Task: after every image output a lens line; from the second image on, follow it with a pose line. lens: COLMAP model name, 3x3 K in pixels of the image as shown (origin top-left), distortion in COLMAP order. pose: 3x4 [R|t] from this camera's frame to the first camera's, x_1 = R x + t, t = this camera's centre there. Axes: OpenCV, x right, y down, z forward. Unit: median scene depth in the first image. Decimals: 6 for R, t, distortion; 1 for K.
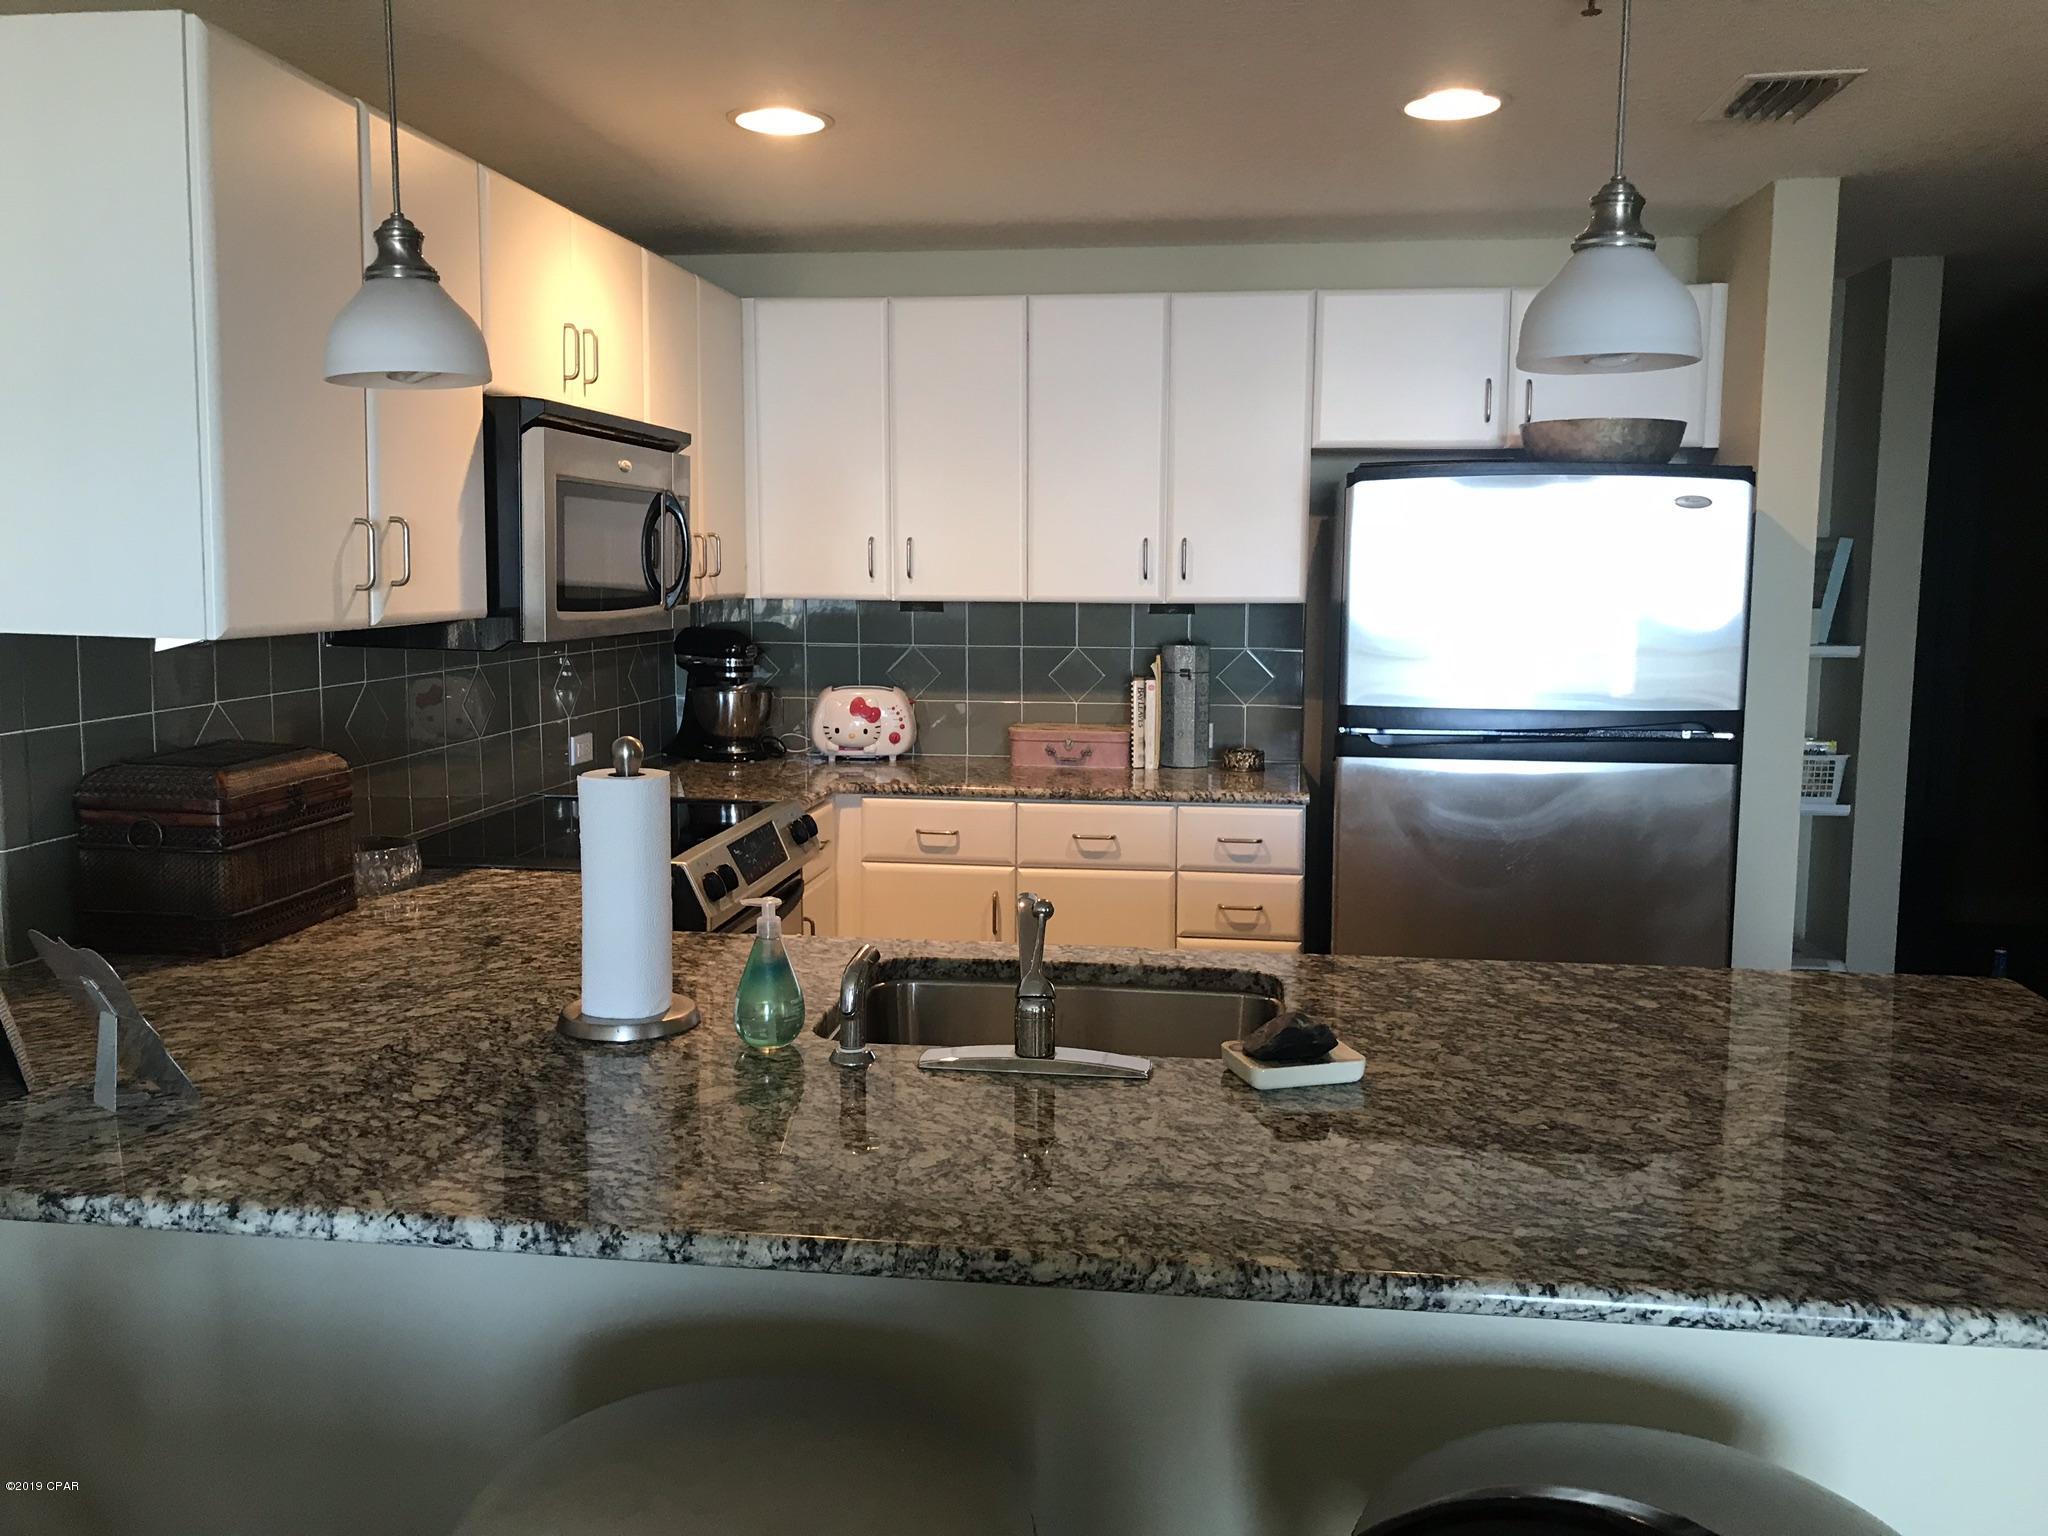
lens RADIAL K [[1681.9, 0, 1024.0], [0, 1681.9, 768.0], [0, 0, 1]] dist [0.016372, -0.007660]
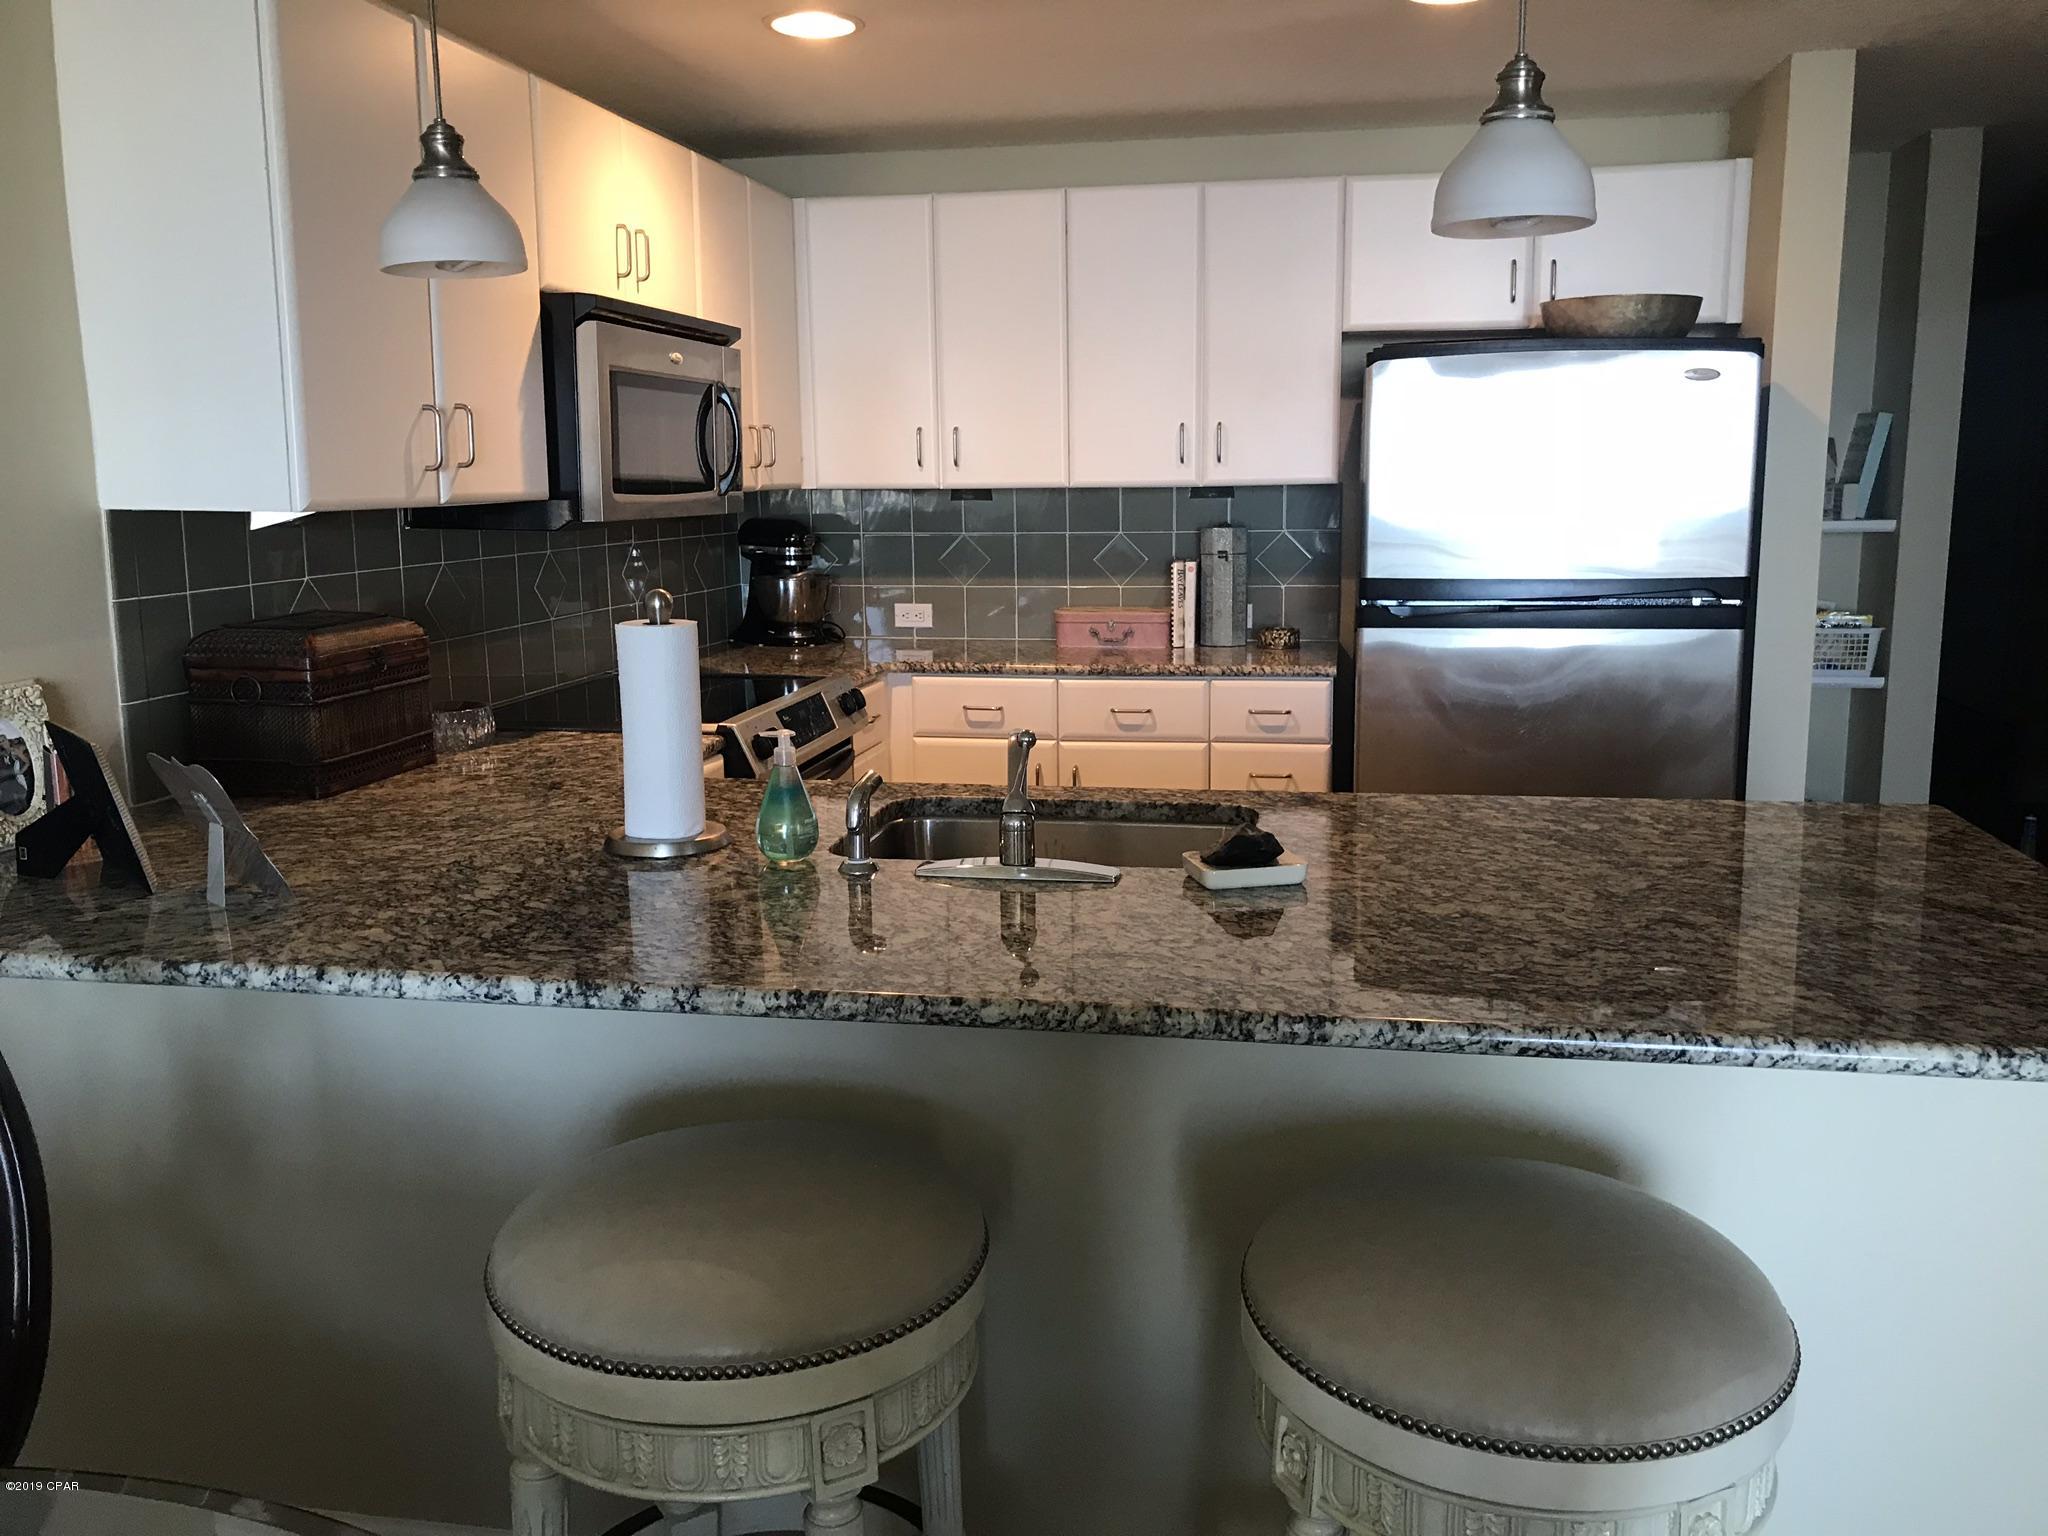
lens RADIAL K [[1678.9, 0, 1029.3], [0, 1678.9, 761.3], [0, 0, 1]] dist [0.063819, -0.141072]
pose [[0.998557, -0.007277, -0.053213, 0.063608], [0.009871, 0.998767, 0.048645, 0.039624], [0.052794, -0.049100, 0.997398, -0.103786]]
